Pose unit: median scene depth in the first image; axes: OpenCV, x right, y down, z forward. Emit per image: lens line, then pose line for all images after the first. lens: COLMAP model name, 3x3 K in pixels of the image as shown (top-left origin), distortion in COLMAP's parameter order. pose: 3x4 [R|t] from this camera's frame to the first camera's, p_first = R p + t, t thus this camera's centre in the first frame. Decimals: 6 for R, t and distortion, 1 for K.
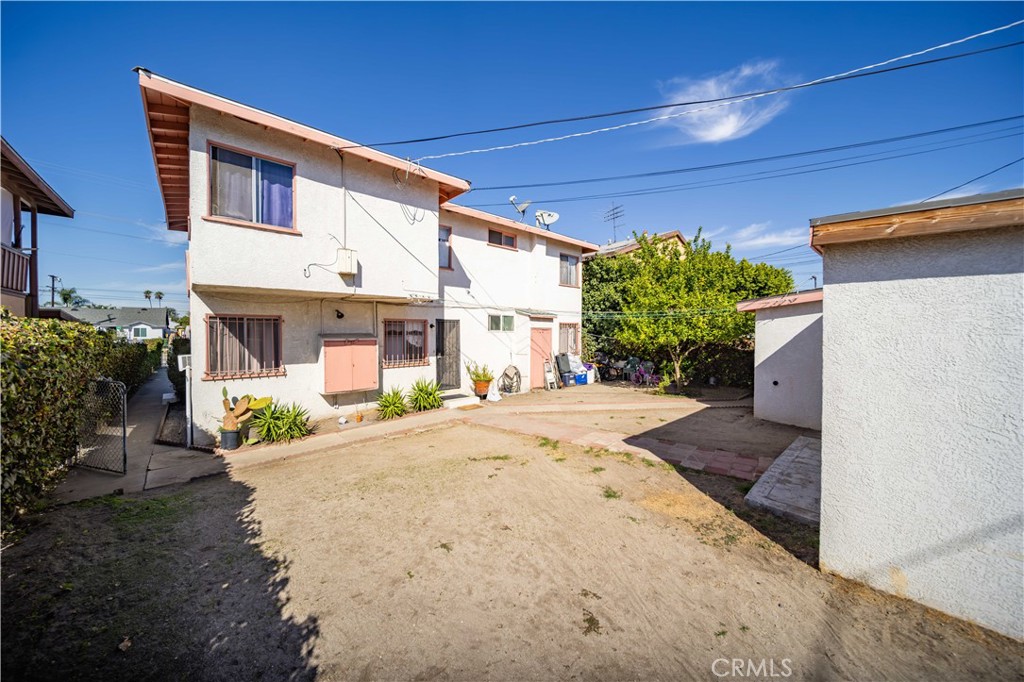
lens RADIAL K [[353.9, 0, 513.6], [0, 353.9, 331.8], [0, 0, 1]] dist [-0.002814, -0.000195]
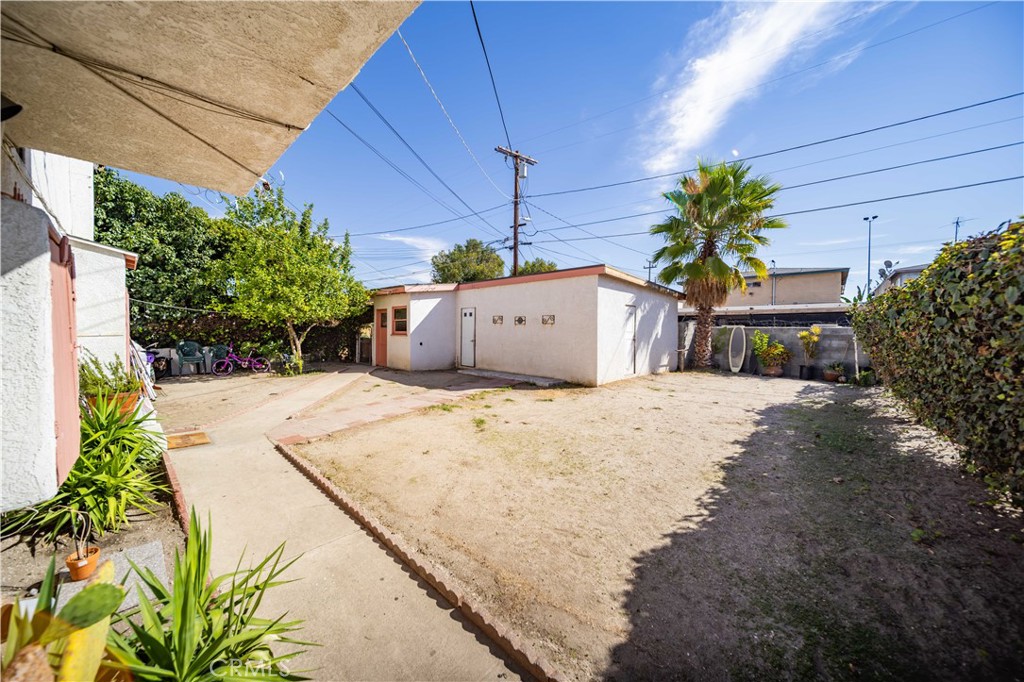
lens RADIAL K [[353.9, 0, 513.6], [0, 353.9, 331.8], [0, 0, 1]] dist [-0.002814, -0.000195]
pose [[-0.087205, -0.009141, 0.996148, -1.576680], [0.002798, 0.999952, 0.009420, 0.175995], [-0.996186, 0.003609, -0.087175, 1.592916]]
